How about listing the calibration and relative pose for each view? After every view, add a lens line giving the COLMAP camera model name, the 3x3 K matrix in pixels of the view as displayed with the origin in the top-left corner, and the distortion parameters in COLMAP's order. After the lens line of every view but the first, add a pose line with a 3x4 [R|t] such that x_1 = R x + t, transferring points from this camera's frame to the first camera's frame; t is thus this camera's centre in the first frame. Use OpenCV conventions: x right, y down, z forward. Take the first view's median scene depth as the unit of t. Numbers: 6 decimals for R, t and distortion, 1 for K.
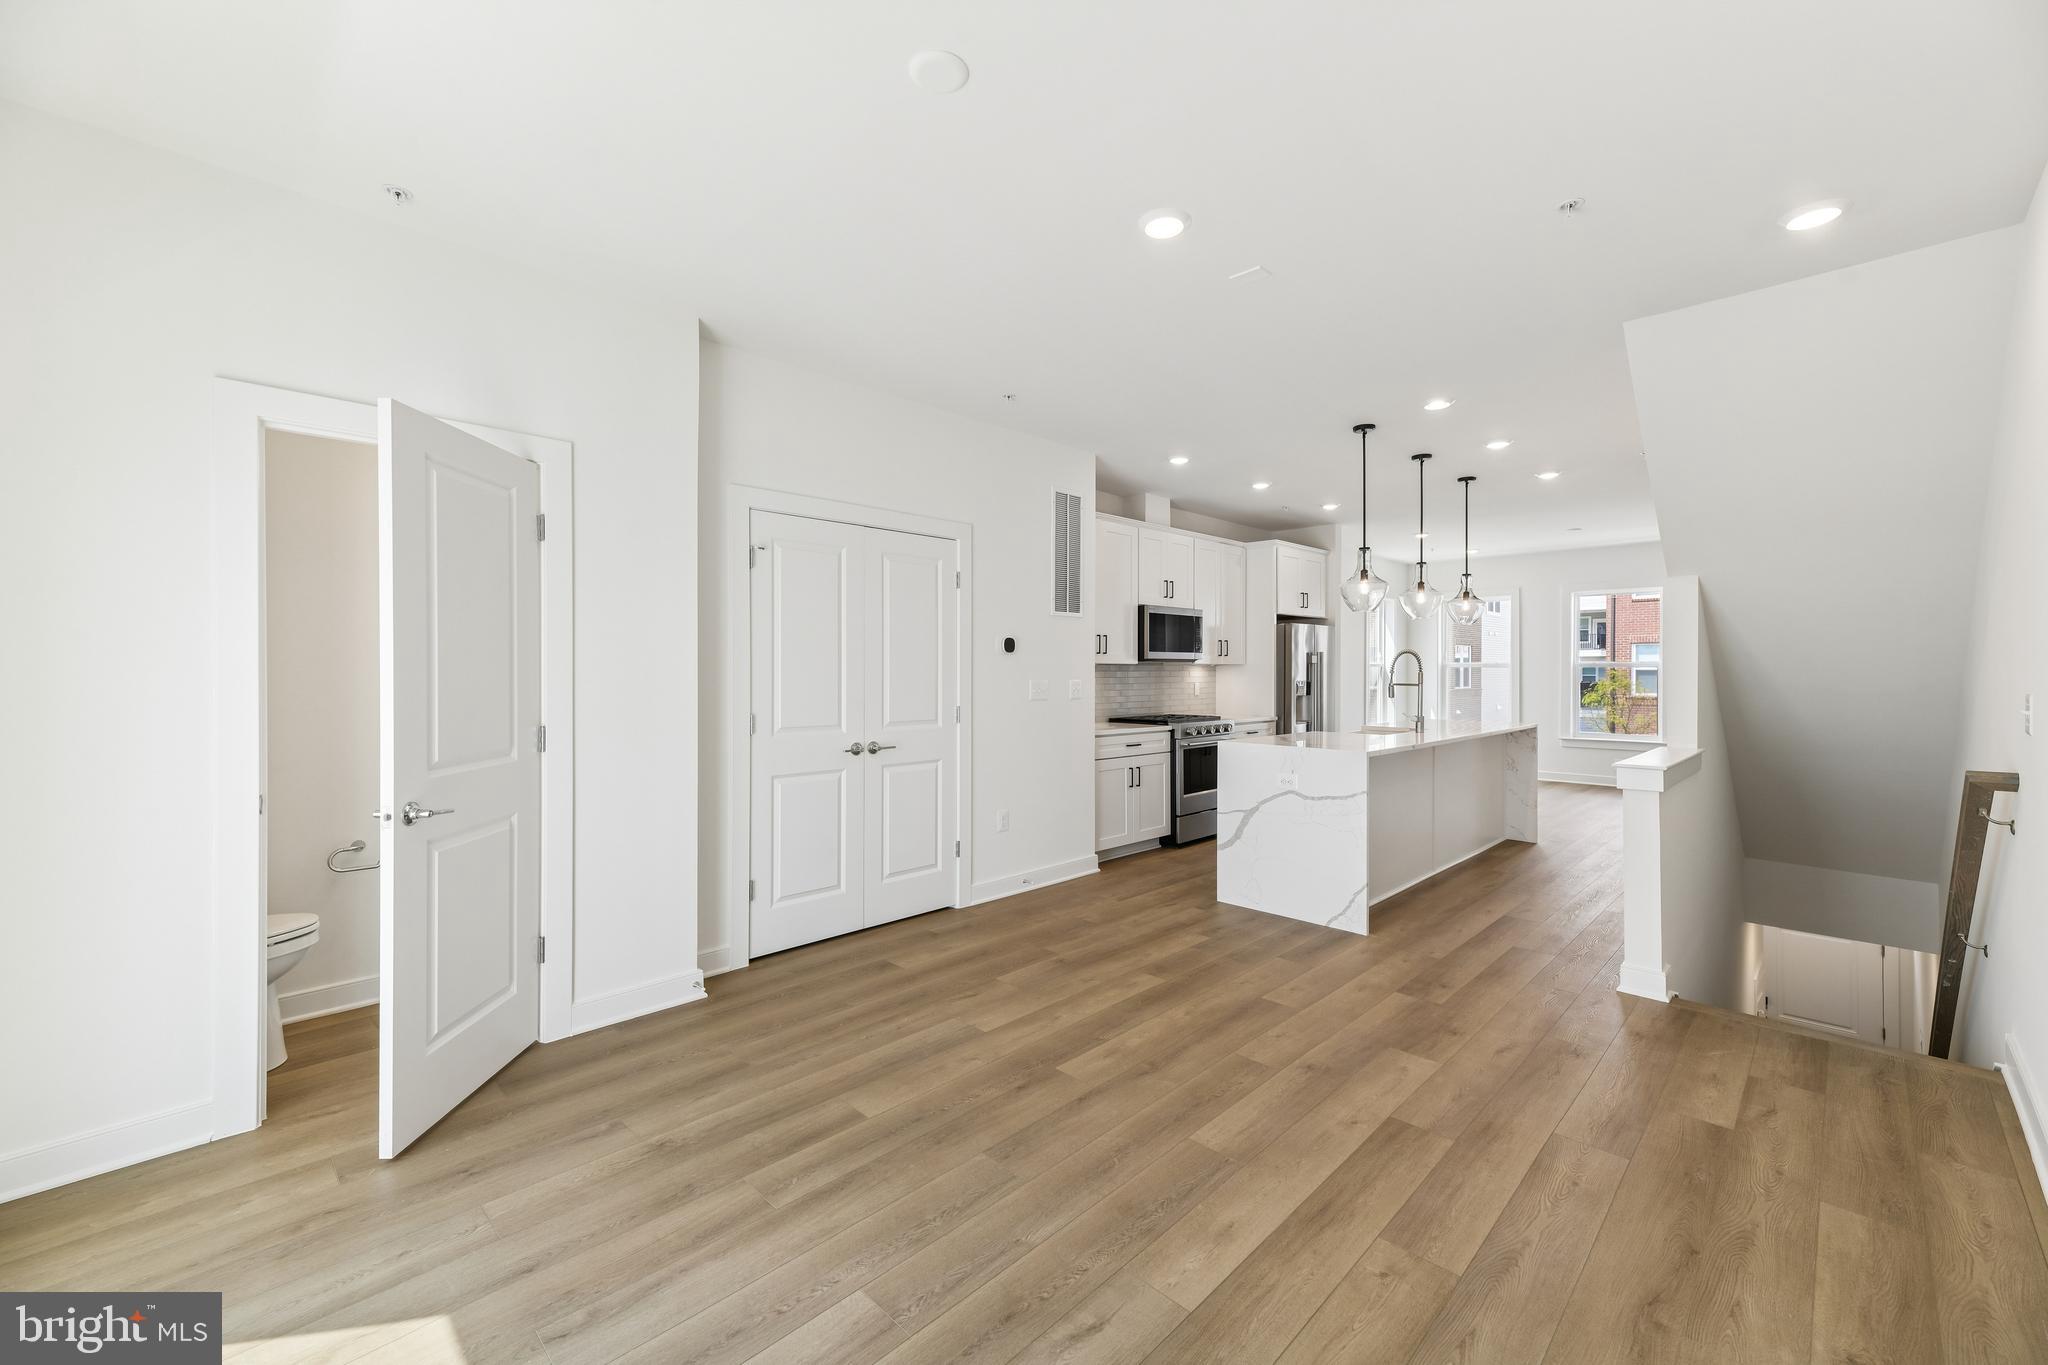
lens RADIAL K [[824.5, 0, 1035.9], [0, 824.5, 673.6], [0, 0, 1]] dist [0.019448, -0.002834]
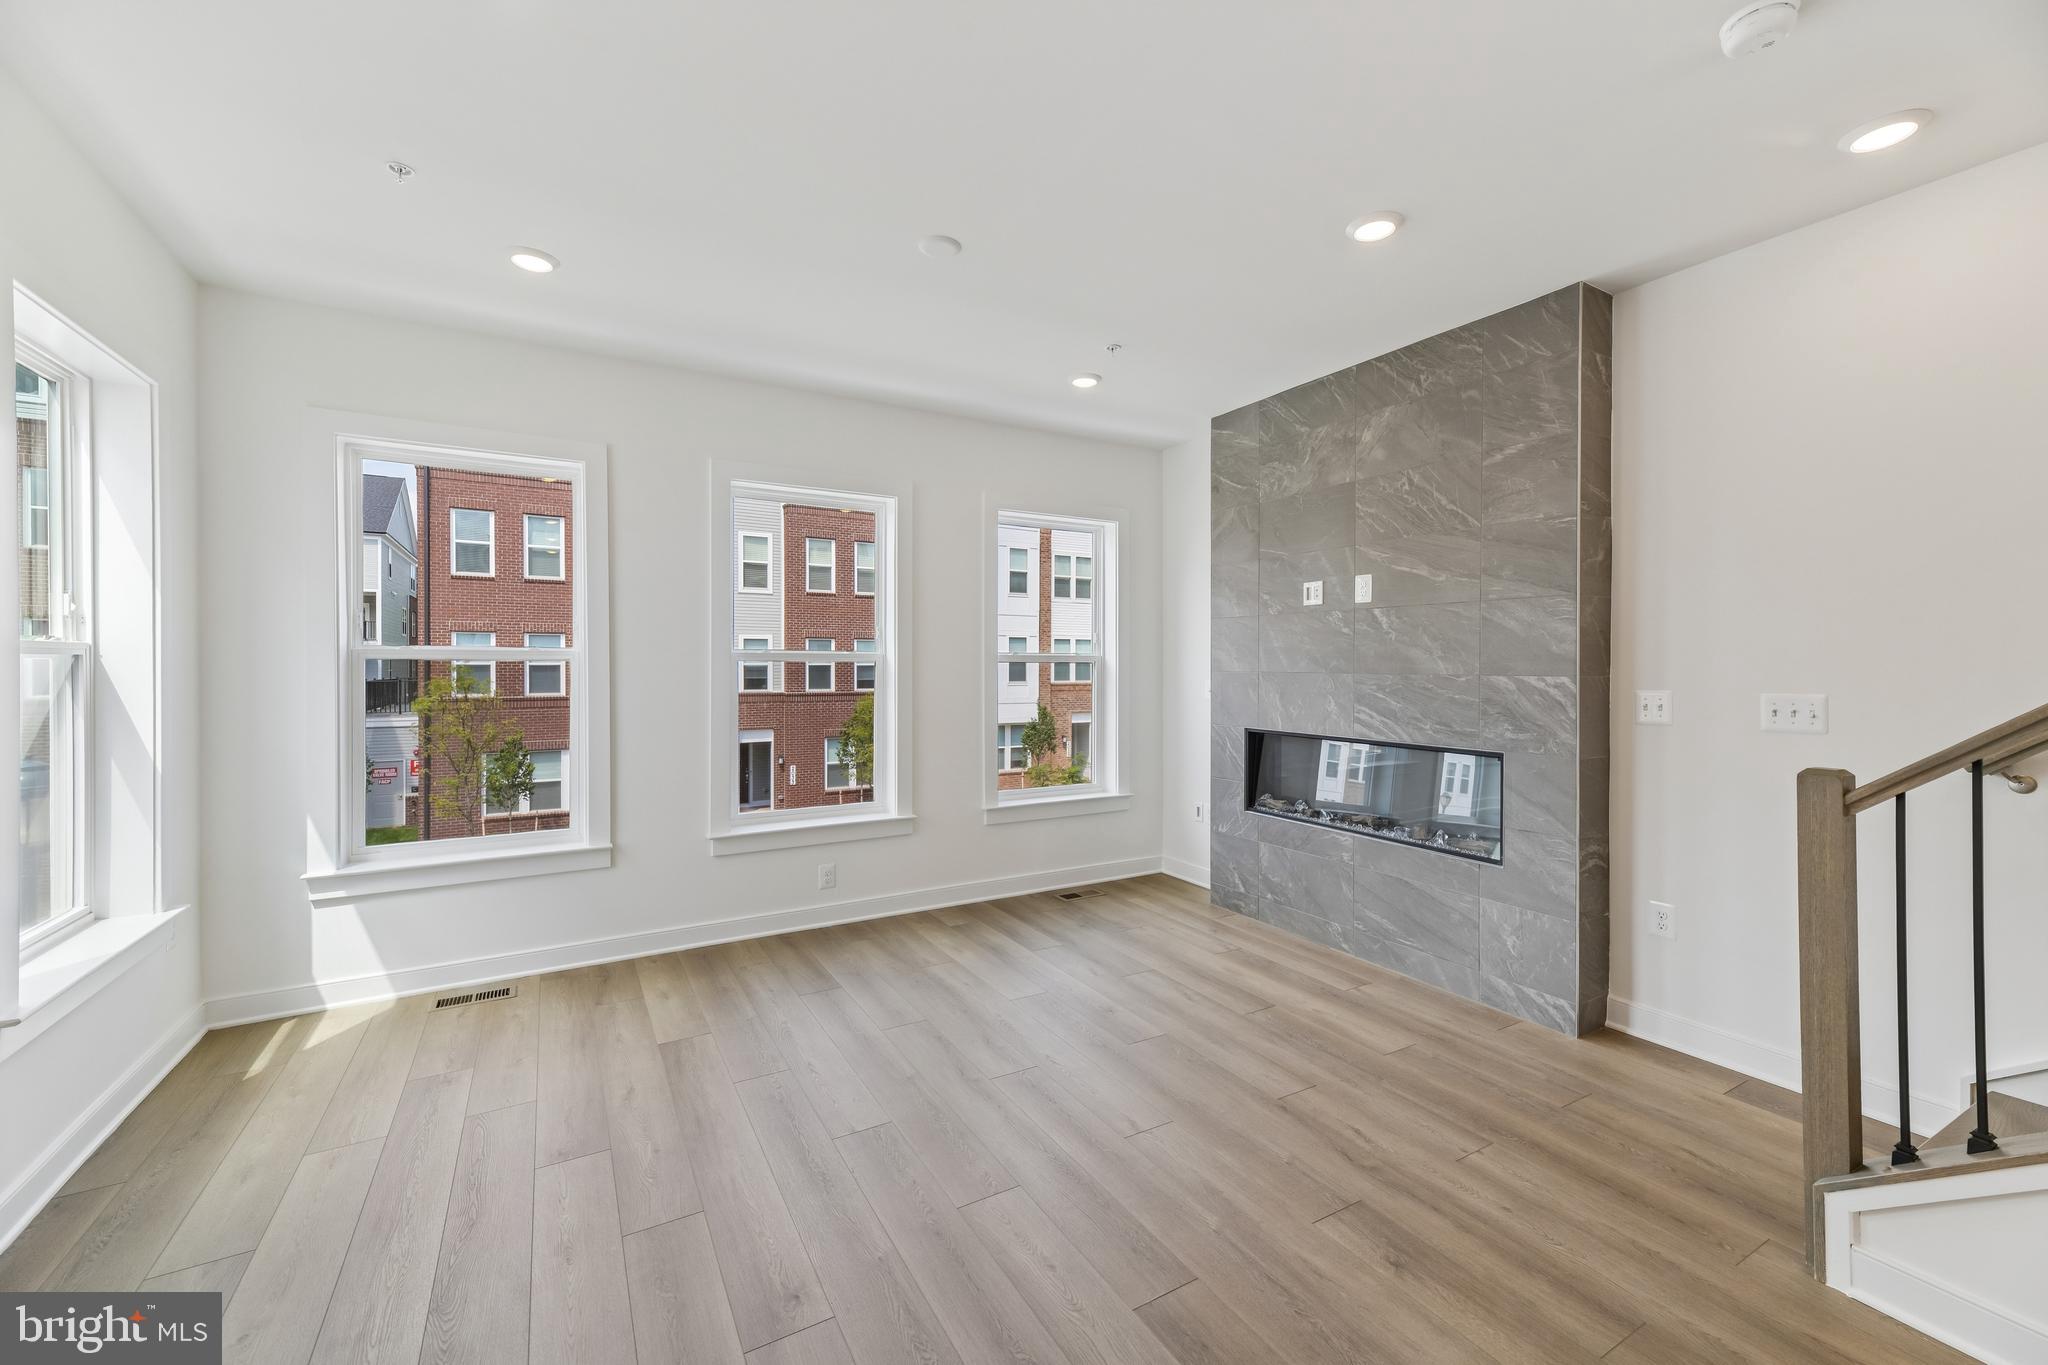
lens RADIAL K [[824.5, 0, 1032.6], [0, 824.5, 672.3], [0, 0, 1]] dist [0.019448, -0.002834]
pose [[0.262488, -0.008282, 0.964900, 0.545547], [0.003284, 0.999965, 0.007689, -0.009103], [-0.964930, 0.001151, 0.262506, 1.421976]]
